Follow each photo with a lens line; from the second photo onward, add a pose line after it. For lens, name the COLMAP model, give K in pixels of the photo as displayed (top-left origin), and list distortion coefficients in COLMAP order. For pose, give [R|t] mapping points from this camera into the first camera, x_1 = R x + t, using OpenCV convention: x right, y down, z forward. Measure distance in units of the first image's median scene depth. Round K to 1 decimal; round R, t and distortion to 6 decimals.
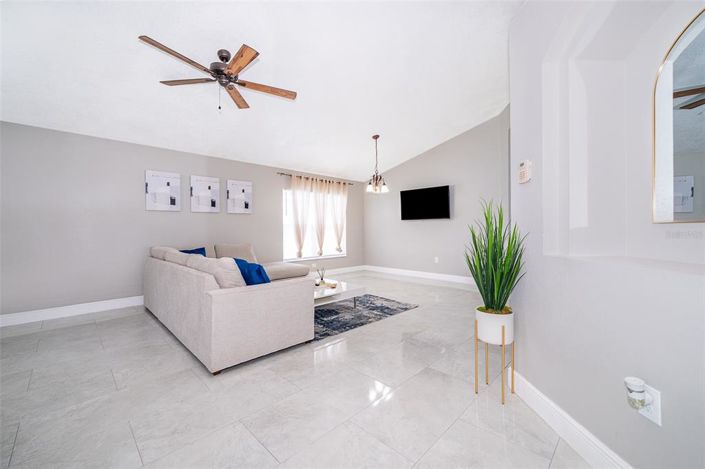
lens RADIAL K [[279.5, 0, 352.5], [0, 279.5, 234.5], [0, 0, 1]] dist [-0.013954, 0.000022]
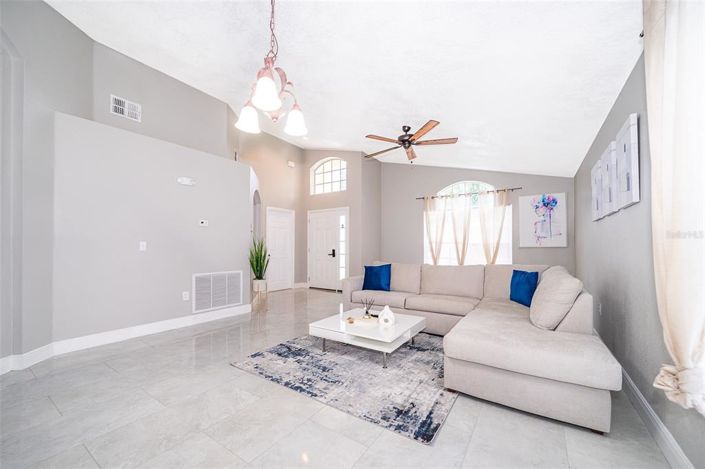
lens RADIAL K [[279.5, 0, 352.5], [0, 279.5, 234.5], [0, 0, 1]] dist [-0.013954, 0.000022]
pose [[-0.979953, 0.006222, -0.199130, 0.066310], [0.014865, 0.999010, -0.041940, -0.020812], [0.198672, -0.044060, -0.979075, 1.445634]]
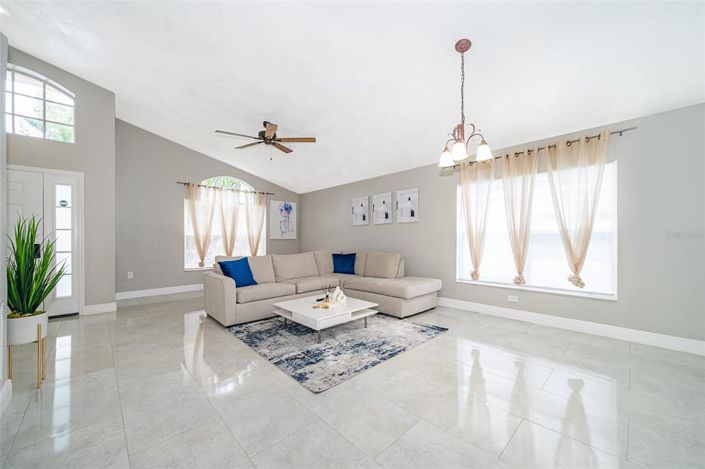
lens RADIAL K [[266.6, 0, 348.8], [0, 266.6, 236.4], [0, 0, 1]] dist [0.000565, -0.000002]
pose [[-0.026474, 0.010504, -0.999594, 0.612341], [-0.002739, 0.999940, 0.010581, -0.038137], [0.999646, 0.003018, -0.026444, 0.895113]]
